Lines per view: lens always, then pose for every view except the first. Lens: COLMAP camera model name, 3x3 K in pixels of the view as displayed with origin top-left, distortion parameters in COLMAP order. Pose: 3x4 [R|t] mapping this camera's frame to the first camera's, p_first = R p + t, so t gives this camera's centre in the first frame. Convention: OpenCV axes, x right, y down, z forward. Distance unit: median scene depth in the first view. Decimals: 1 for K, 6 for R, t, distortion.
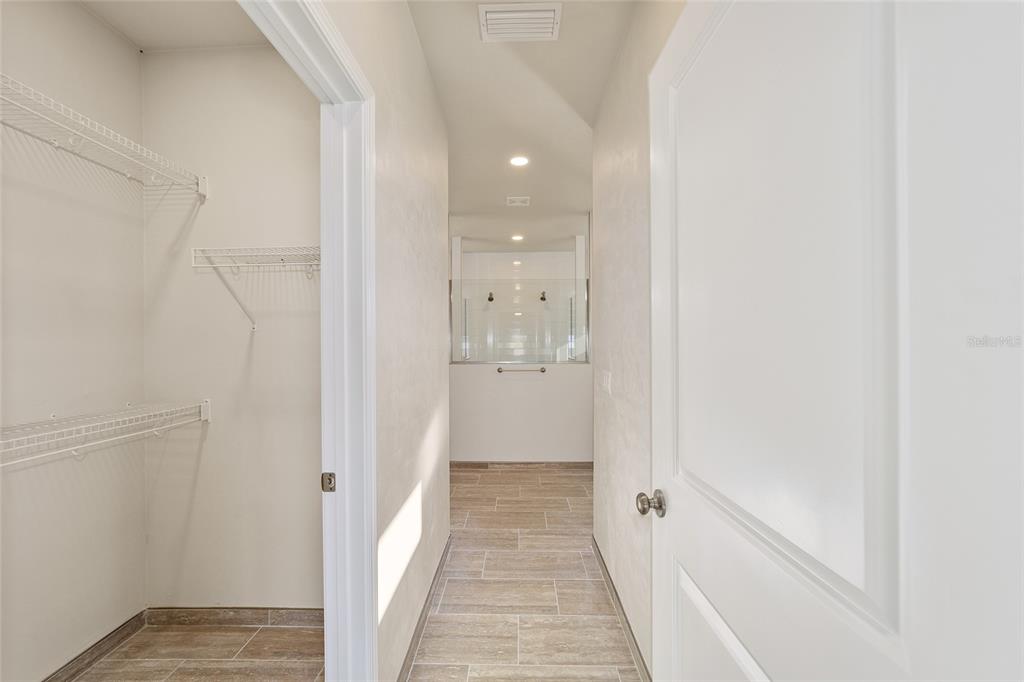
lens RADIAL K [[395.6, 0, 516.4], [0, 395.6, 347.9], [0, 0, 1]] dist [-0.007651, 0.002214]
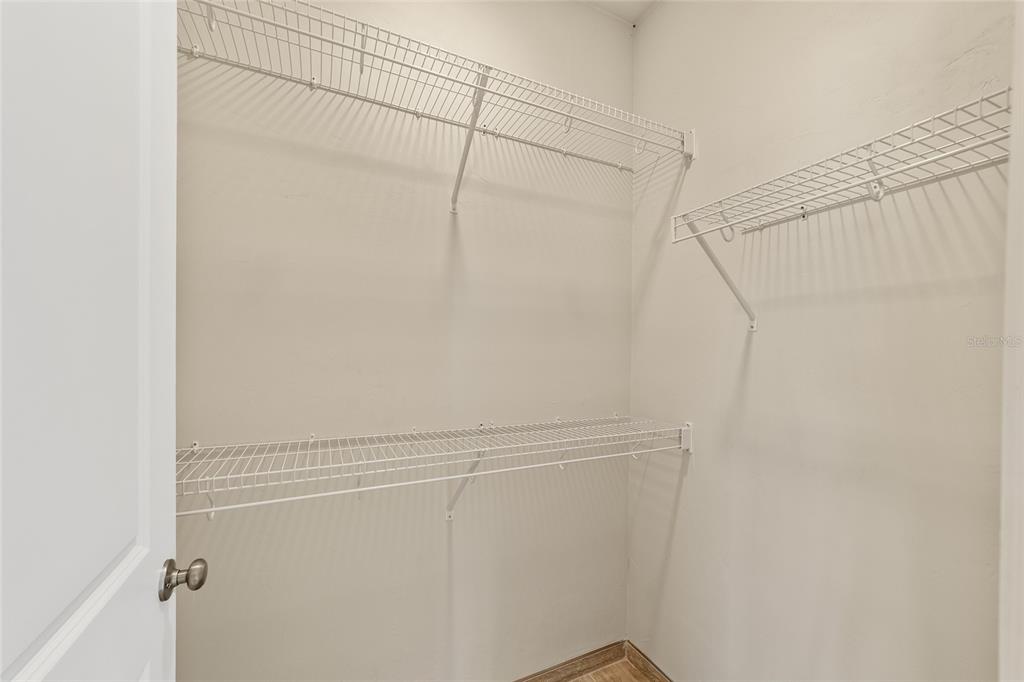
lens RADIAL K [[395.6, 0, 515.5], [0, 395.6, 349.5], [0, 0, 1]] dist [-0.007651, 0.002214]
pose [[0.451486, 0.011767, -0.892201, -0.260599], [-0.020336, 0.999789, 0.002895, -0.007728], [0.892047, 0.016836, 0.451630, 0.360069]]
